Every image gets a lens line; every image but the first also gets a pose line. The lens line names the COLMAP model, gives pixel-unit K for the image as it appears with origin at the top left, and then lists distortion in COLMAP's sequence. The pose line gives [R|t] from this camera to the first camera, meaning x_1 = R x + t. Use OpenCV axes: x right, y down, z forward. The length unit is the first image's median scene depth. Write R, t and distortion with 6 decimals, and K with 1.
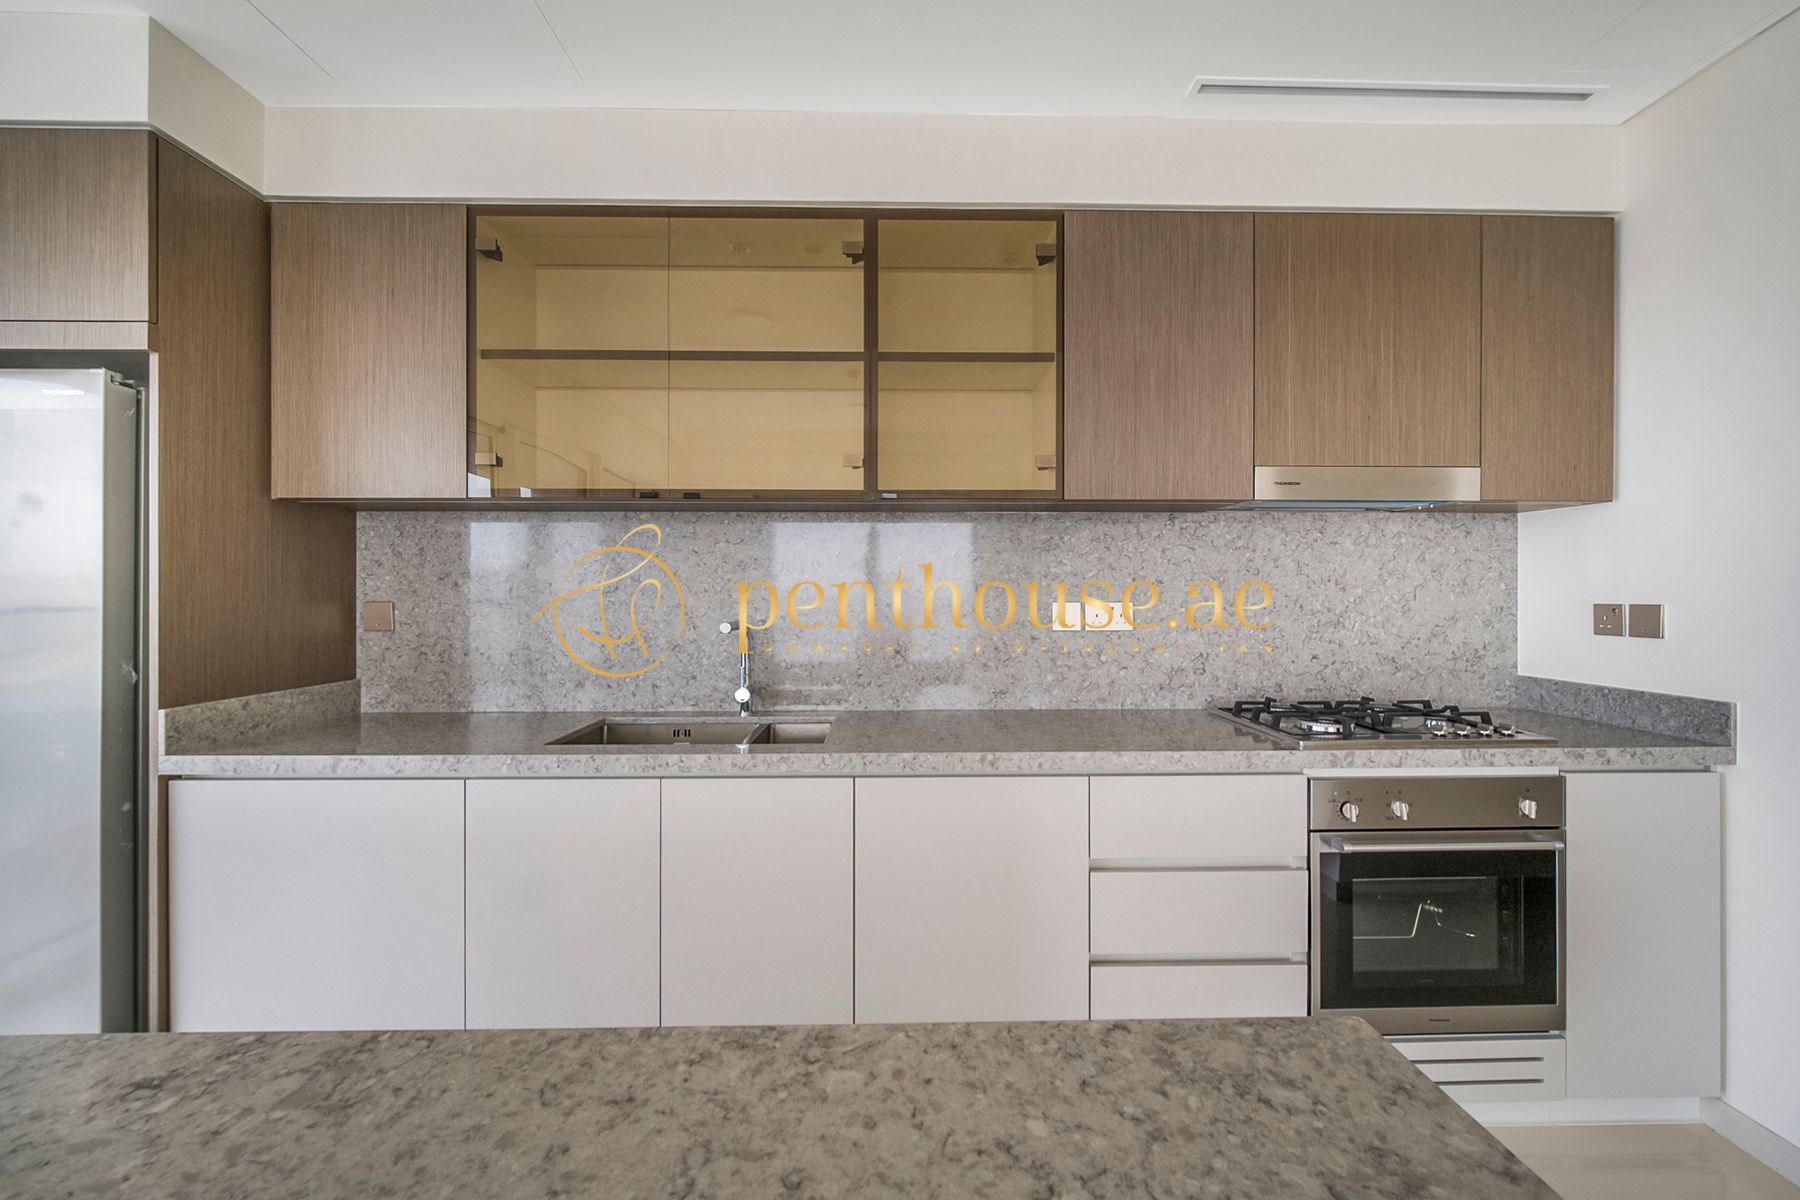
lens RADIAL K [[738.0, 0, 903.0], [0, 738.0, 599.4], [0, 0, 1]] dist [0.001050, -0.000191]
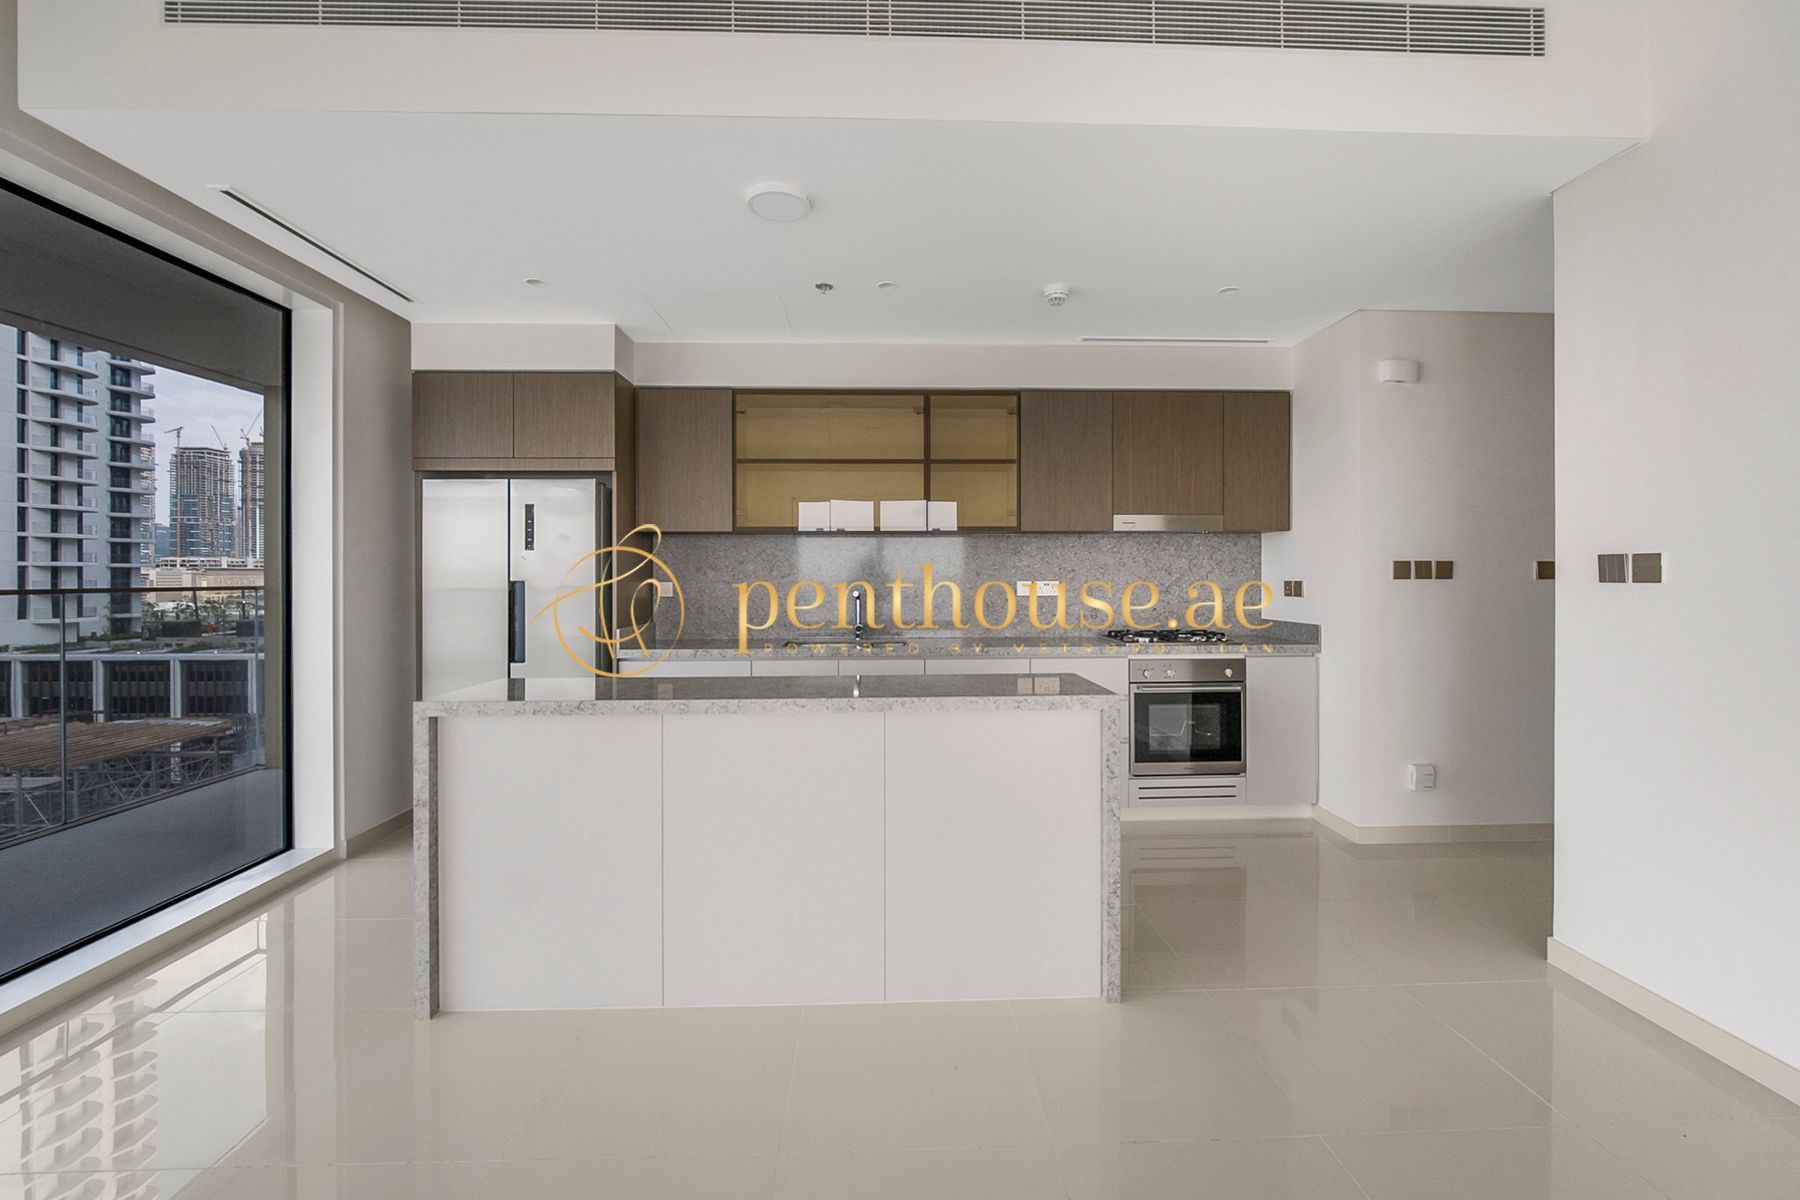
lens RADIAL K [[738.0, 0, 898.8], [0, 738.0, 587.4], [0, 0, 1]] dist [0.001050, -0.000191]
pose [[0.999940, -0.003085, 0.010537, -0.147890], [0.003048, 0.999989, 0.003523, 0.015269], [-0.010547, -0.003491, 0.999938, -1.076645]]
